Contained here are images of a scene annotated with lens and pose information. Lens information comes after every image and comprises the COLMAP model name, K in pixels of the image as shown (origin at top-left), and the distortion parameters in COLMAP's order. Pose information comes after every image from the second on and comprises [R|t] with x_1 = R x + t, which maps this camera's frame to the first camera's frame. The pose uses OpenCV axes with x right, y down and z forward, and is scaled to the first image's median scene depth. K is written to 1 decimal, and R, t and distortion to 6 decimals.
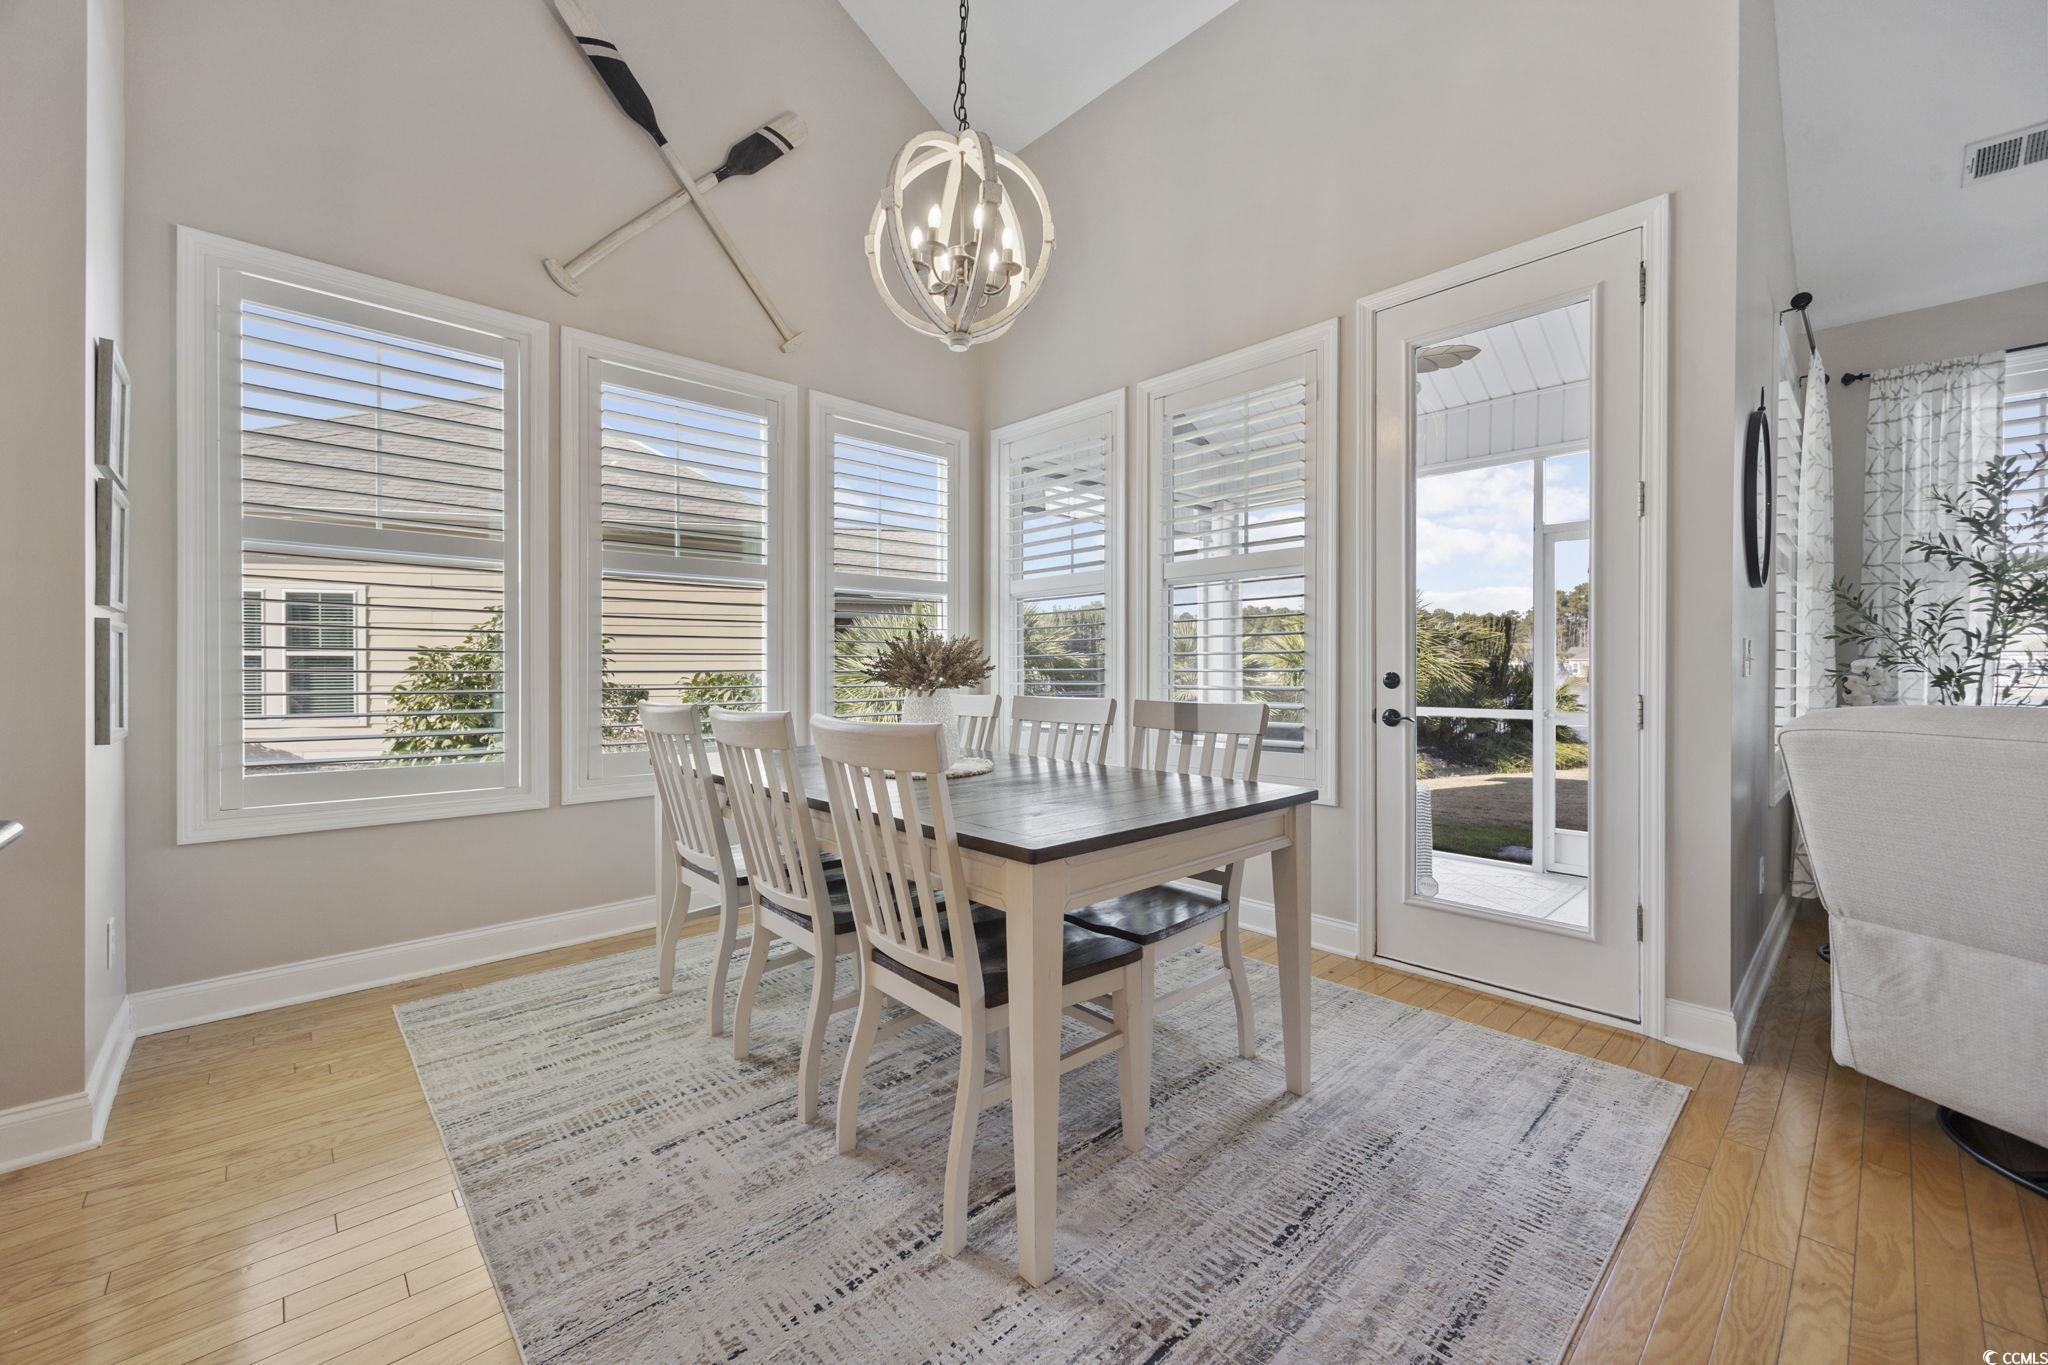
lens RADIAL K [[798.2, 0, 1034.0], [0, 798.2, 678.5], [0, 0, 1]] dist [0.002991, -0.000776]
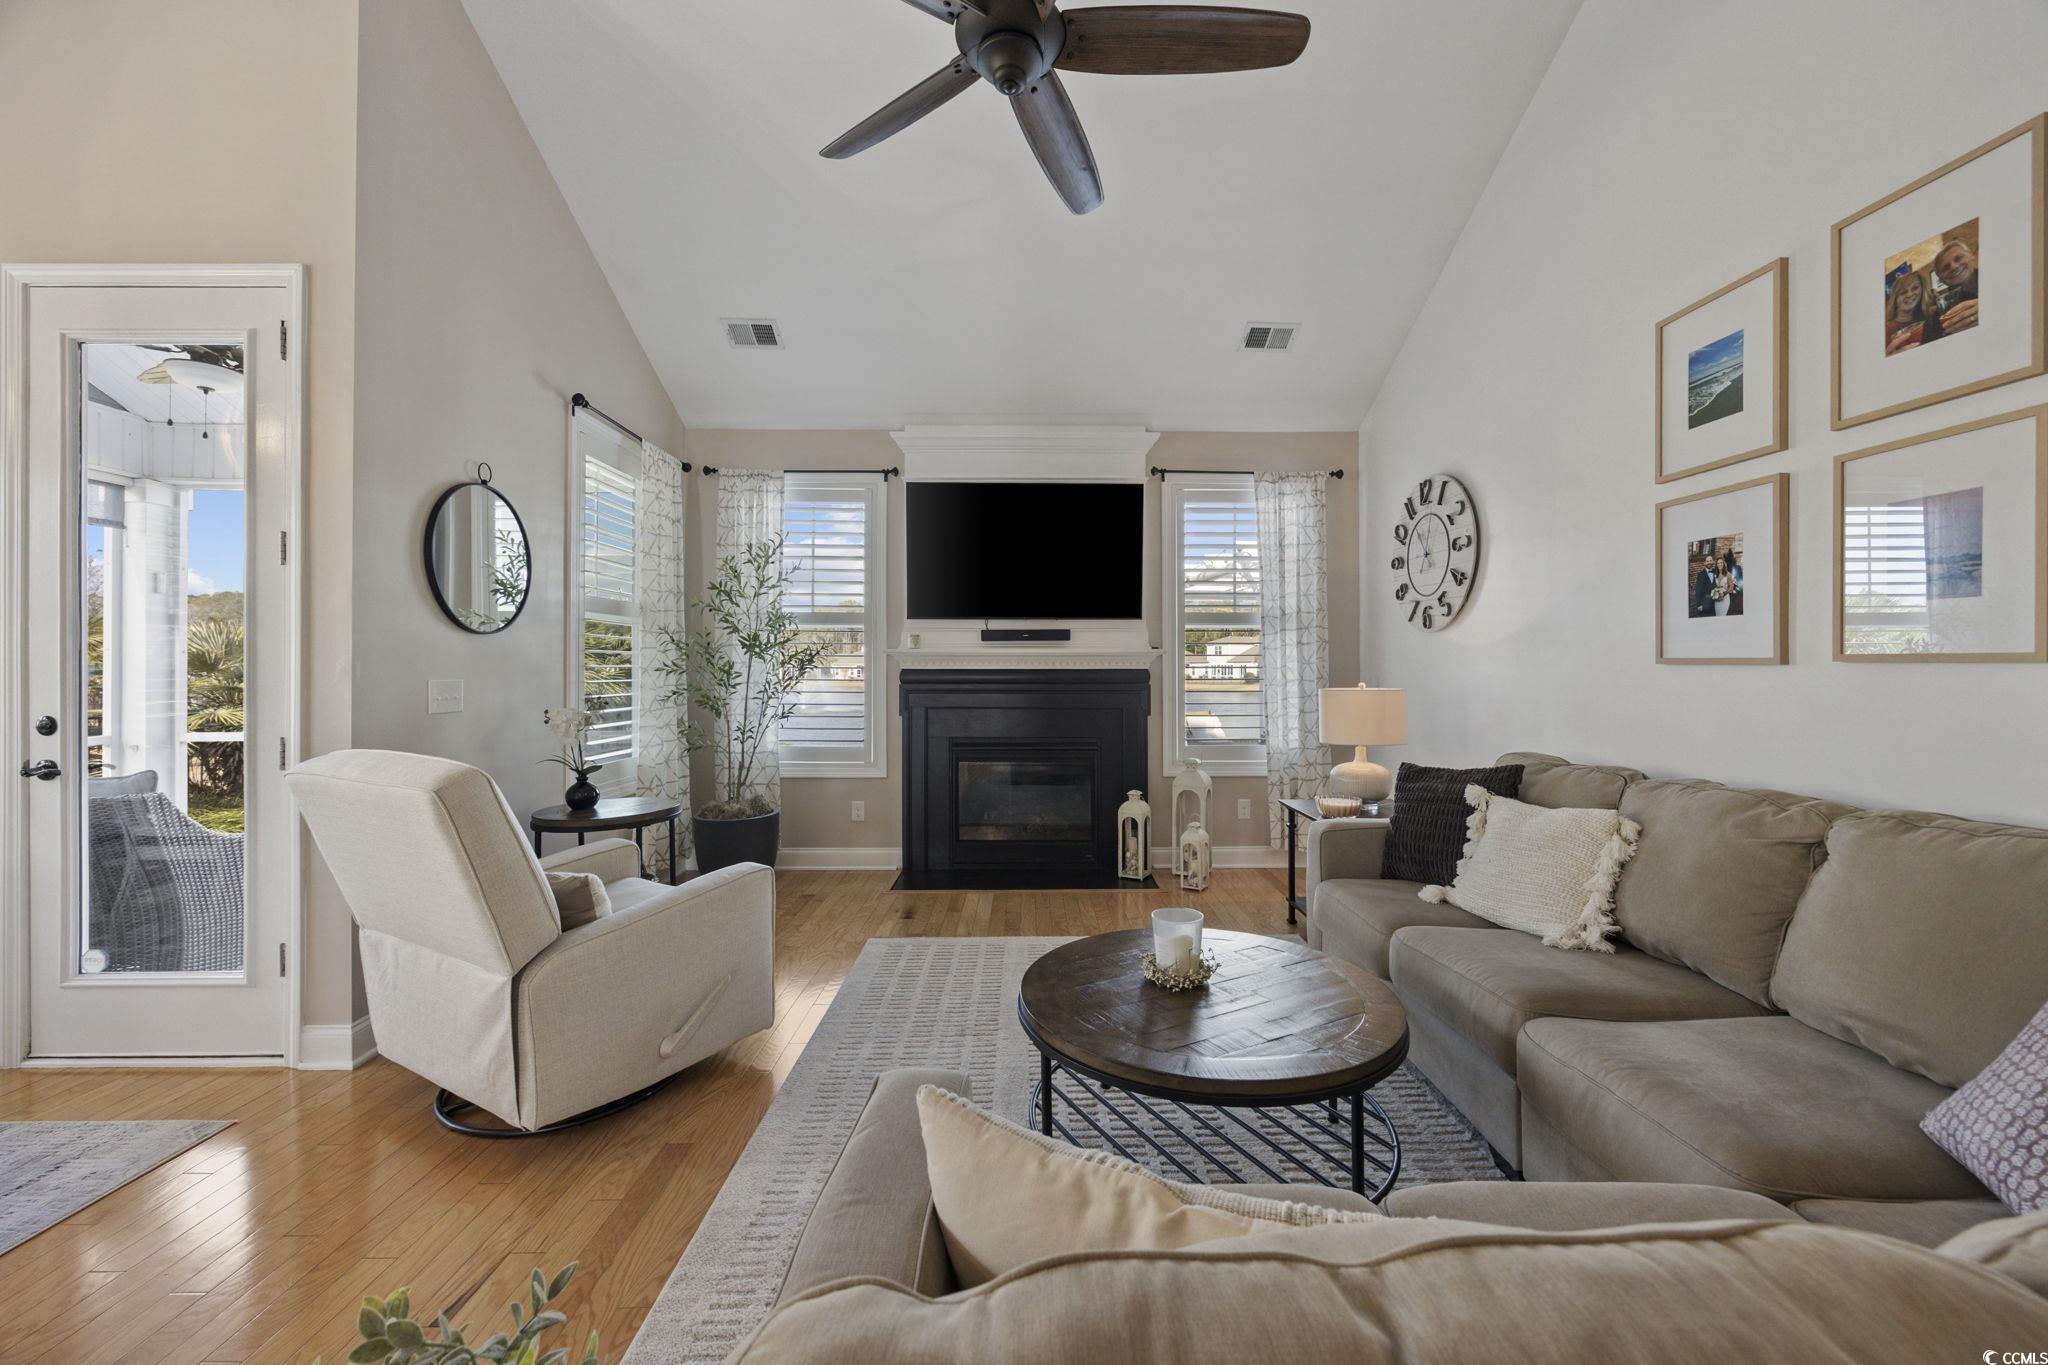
lens RADIAL K [[798.2, 0, 1029.8], [0, 798.2, 668.2], [0, 0, 1]] dist [0.002991, -0.000776]
pose [[0.679992, 0.002143, 0.733216, 0.487890], [0.011247, 0.999848, -0.013352, -0.032788], [-0.733133, 0.017326, 0.679865, -0.306964]]
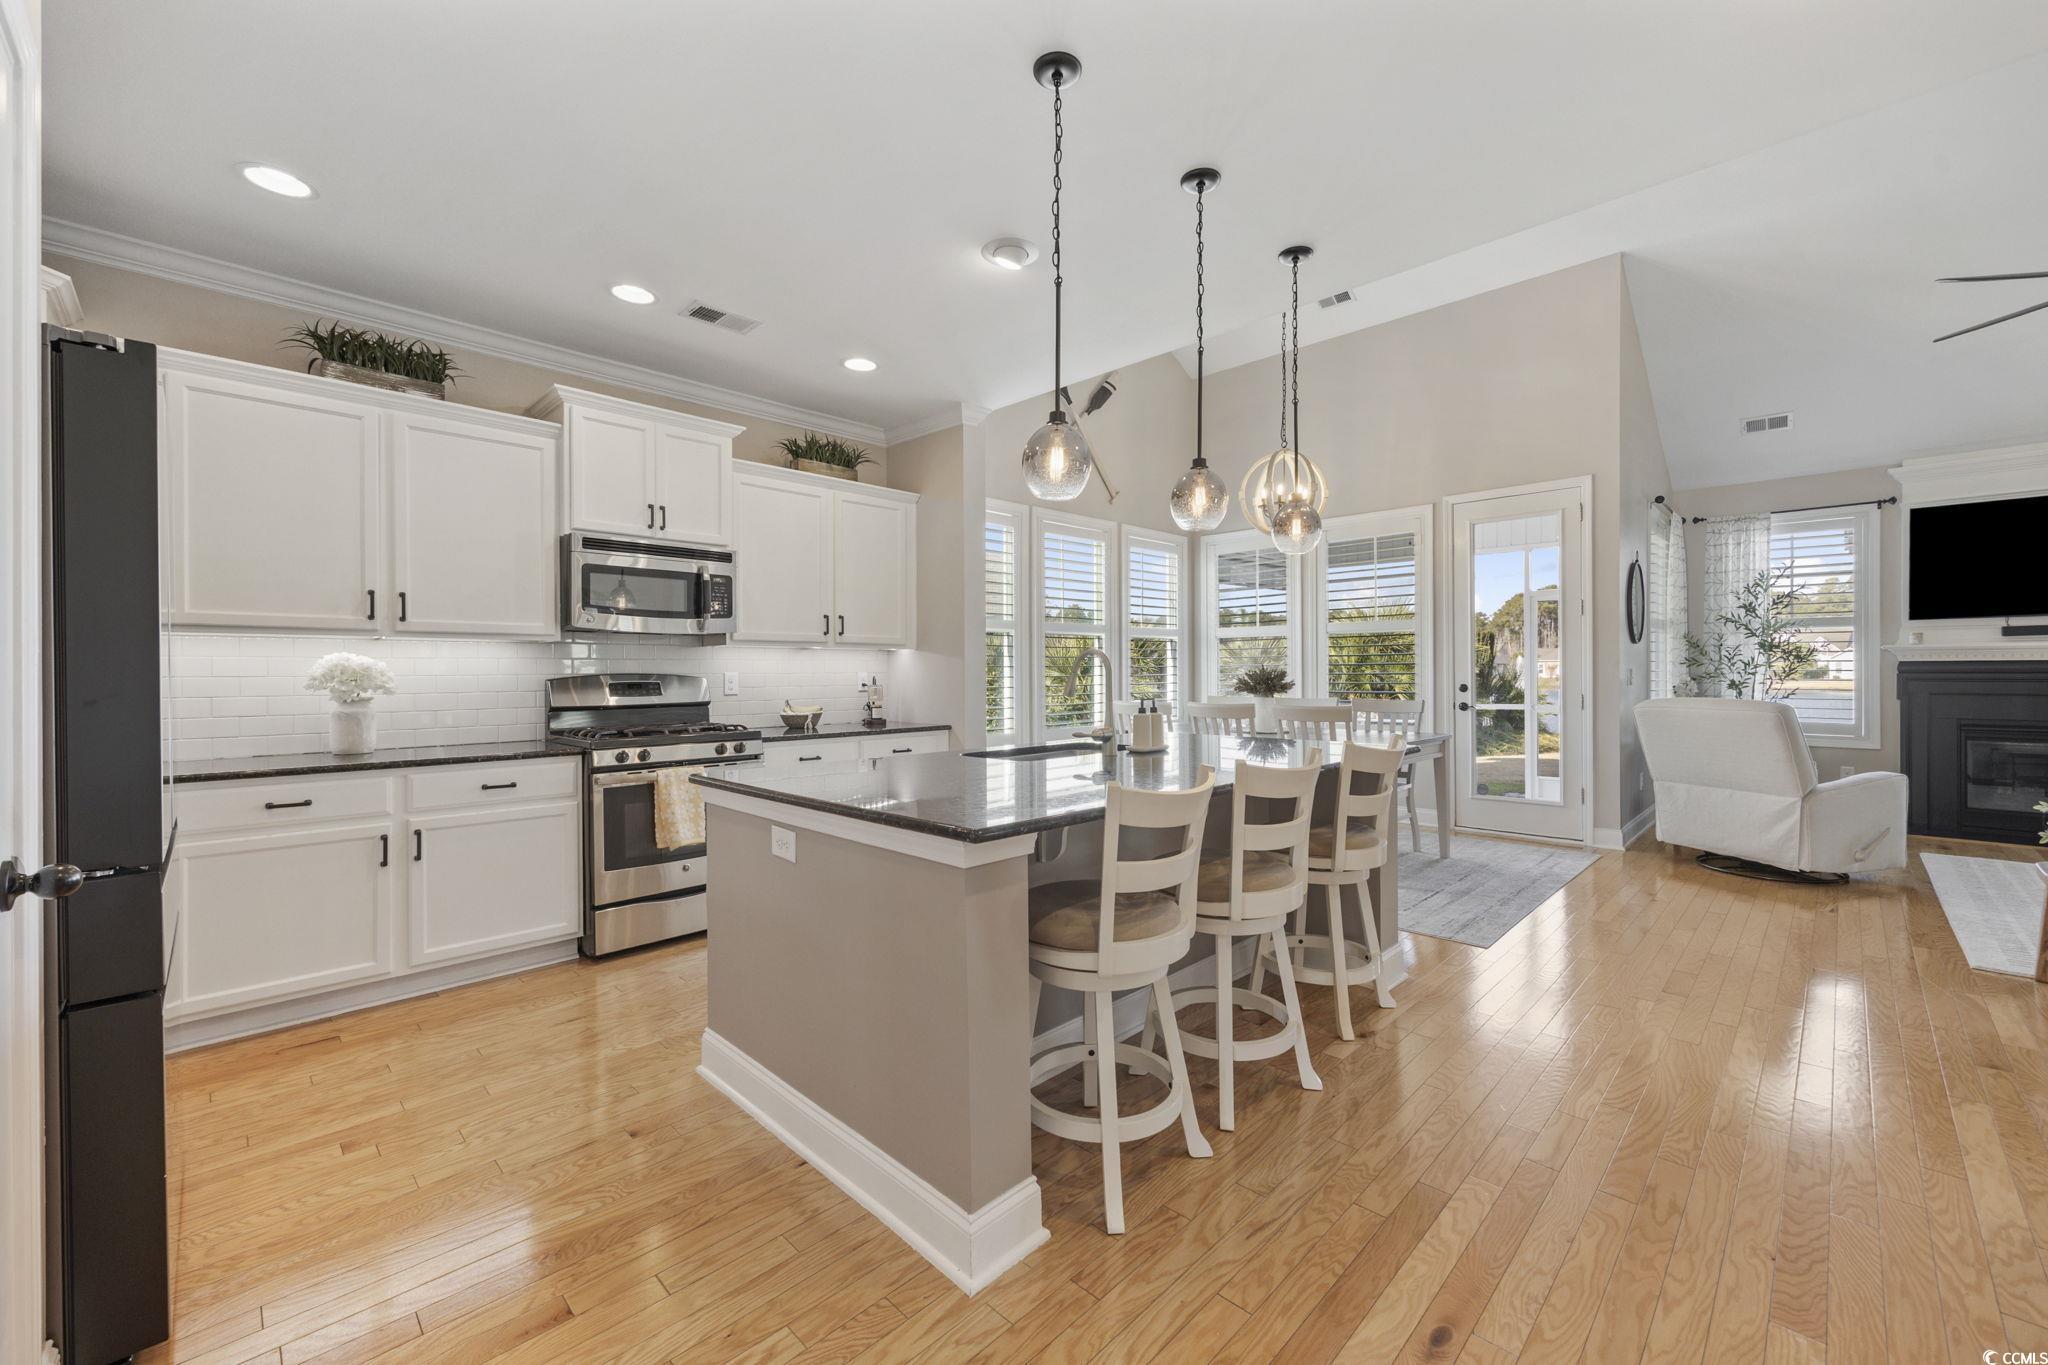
lens RADIAL K [[798.2, 0, 1043.9], [0, 798.2, 680.4], [0, 0, 1]] dist [0.002991, -0.000776]
pose [[0.999357, -0.006444, 0.035276, -0.619844], [0.006640, 0.999963, -0.005436, -0.011971], [-0.035240, 0.005667, 0.999363, -0.888267]]
